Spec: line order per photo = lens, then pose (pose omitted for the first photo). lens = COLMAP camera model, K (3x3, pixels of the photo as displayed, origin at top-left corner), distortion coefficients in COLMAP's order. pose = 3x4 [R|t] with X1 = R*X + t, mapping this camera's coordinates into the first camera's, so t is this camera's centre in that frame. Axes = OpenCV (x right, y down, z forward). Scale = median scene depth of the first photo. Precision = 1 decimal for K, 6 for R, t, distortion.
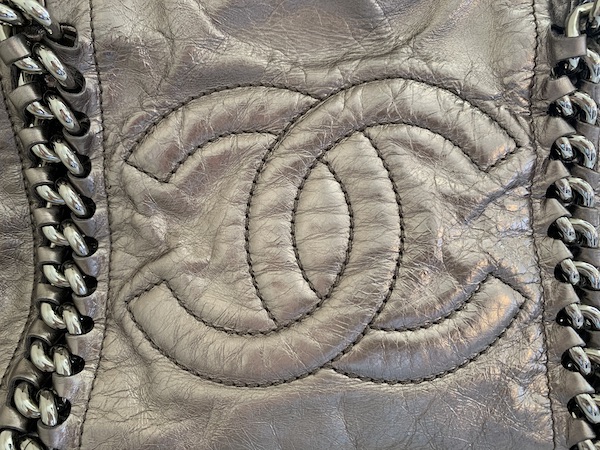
lens RADIAL K [[447.2, 0, 296.2], [0, 447.2, 228.2], [0, 0, 1]] dist [0.033578, -0.021731]
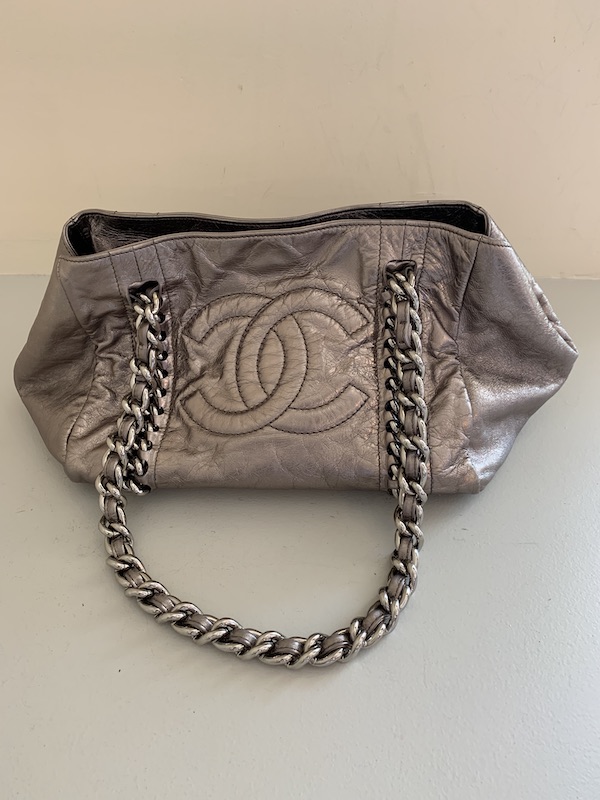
lens RADIAL K [[596.2, 0, 279.2], [0, 596.2, 401.4], [0, 0, 1]] dist [0.033578, -0.021731]
pose [[0.981469, 0.009007, -0.191409, 0.621333], [-0.019654, 0.998358, -0.053798, 0.322064], [0.190610, 0.056563, 0.980035, -1.669515]]
